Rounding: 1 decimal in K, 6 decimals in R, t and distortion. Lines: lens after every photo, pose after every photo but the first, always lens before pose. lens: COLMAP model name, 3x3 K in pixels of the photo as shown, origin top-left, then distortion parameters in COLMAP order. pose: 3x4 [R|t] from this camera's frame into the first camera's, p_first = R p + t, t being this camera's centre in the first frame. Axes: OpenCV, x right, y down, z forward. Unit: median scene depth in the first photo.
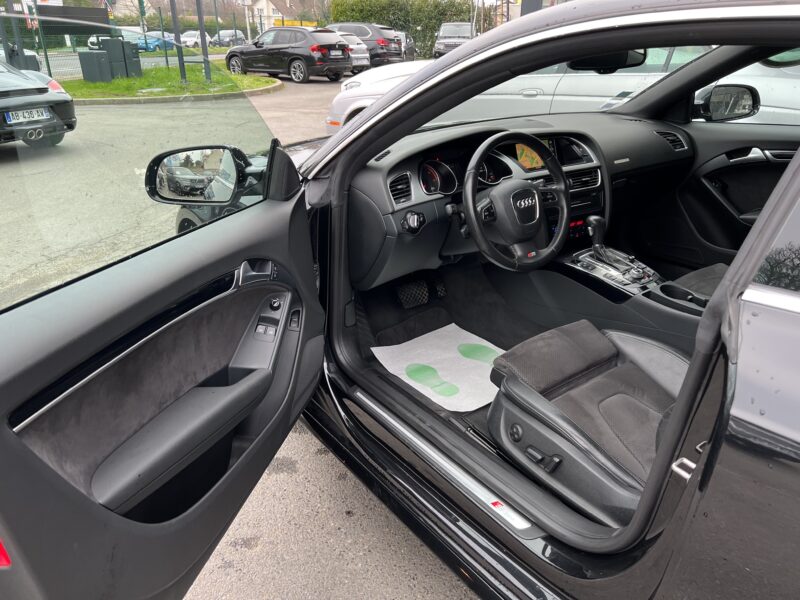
lens RADIAL K [[608.4, 0, 400.0], [0, 608.4, 300.0], [0, 0, 1]] dist [0.081415, -0.115666]
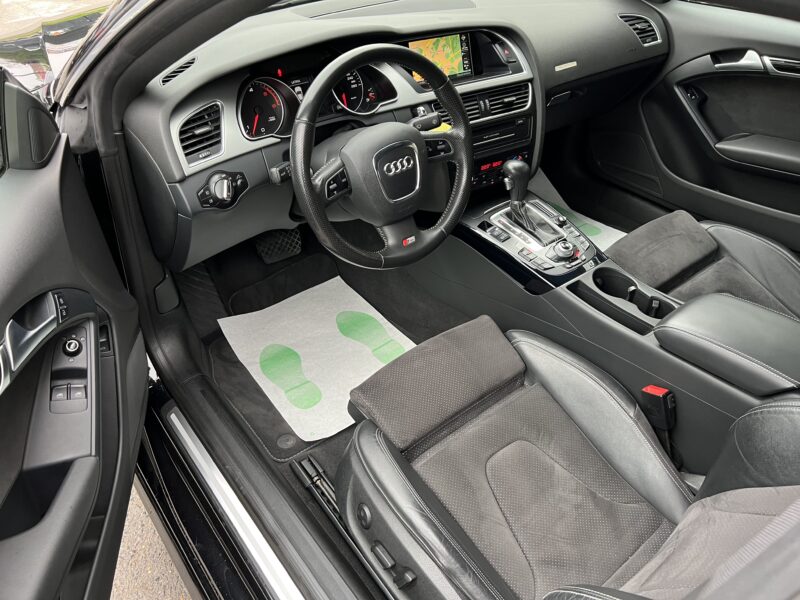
lens RADIAL K [[608.4, 0, 400.0], [0, 608.4, 300.0], [0, 0, 1]] dist [0.081415, -0.115666]
pose [[0.998130, 0.005788, 0.060858, 0.158093], [-0.021252, 0.966271, 0.256650, -0.174643], [-0.057320, -0.257463, 0.964587, 0.322445]]
